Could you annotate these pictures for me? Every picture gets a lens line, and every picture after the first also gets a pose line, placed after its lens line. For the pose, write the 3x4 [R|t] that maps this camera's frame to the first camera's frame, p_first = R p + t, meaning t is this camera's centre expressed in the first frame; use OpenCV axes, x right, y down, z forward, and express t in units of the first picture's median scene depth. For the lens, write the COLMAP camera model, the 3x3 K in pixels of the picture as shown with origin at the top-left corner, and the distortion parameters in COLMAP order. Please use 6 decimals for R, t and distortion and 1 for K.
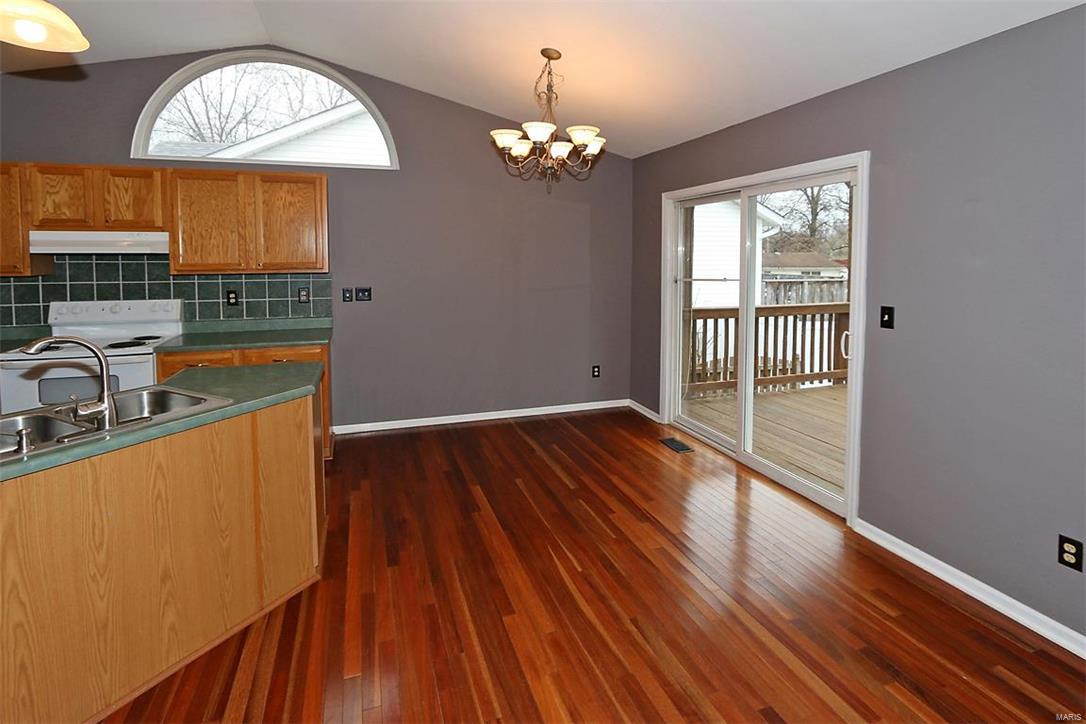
lens RADIAL K [[515.4, 0, 558.1], [0, 515.4, 280.6], [0, 0, 1]] dist [-0.020047, 0.002192]
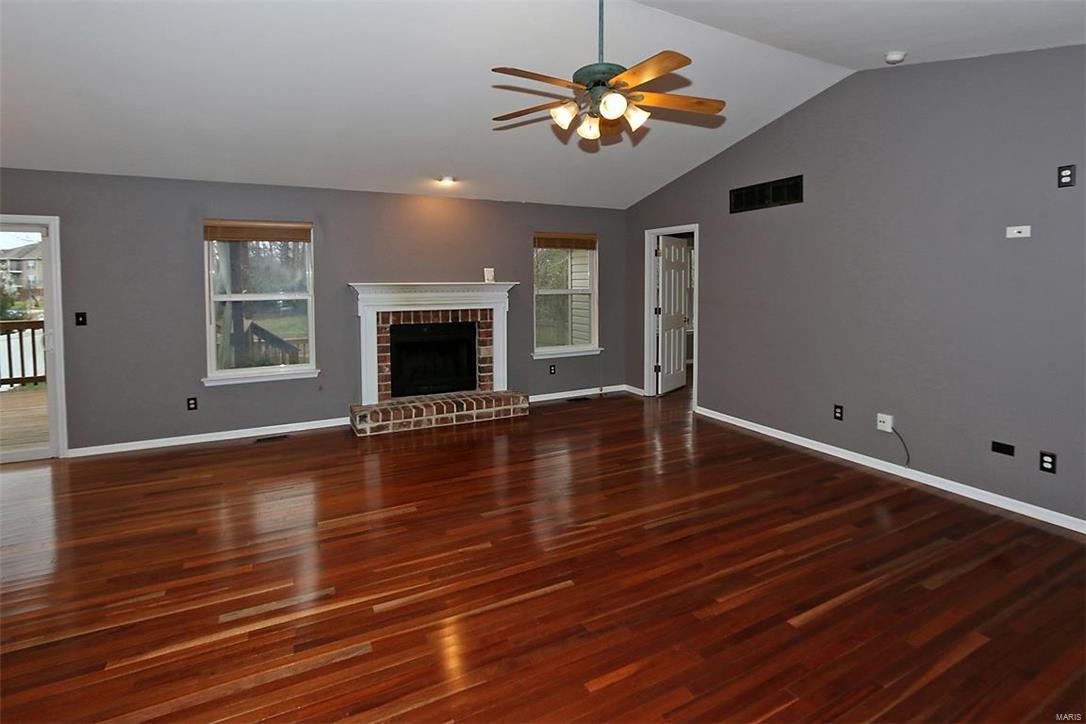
lens RADIAL K [[515.4, 0, 534.9], [0, 515.4, 302.0], [0, 0, 1]] dist [-0.020047, 0.002192]
pose [[-0.137308, -0.040158, 0.989714, -0.894856], [0.054278, 0.997372, 0.047999, 0.012578], [-0.989040, 0.060310, -0.134767, -0.190121]]
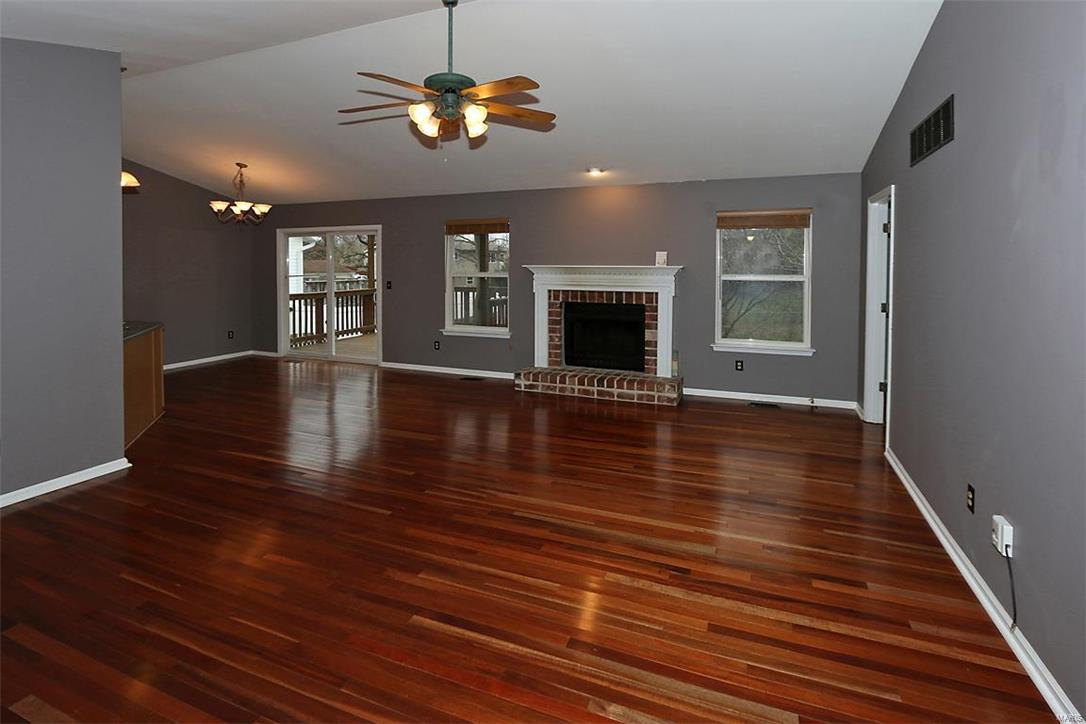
lens RADIAL K [[515.4, 0, 544.8], [0, 515.4, 280.4], [0, 0, 1]] dist [-0.020047, 0.002192]
pose [[0.641512, -0.022309, 0.766788, -0.713933], [0.035467, 0.999371, -0.000596, 0.057291], [-0.766292, 0.027578, 0.641900, -1.078732]]
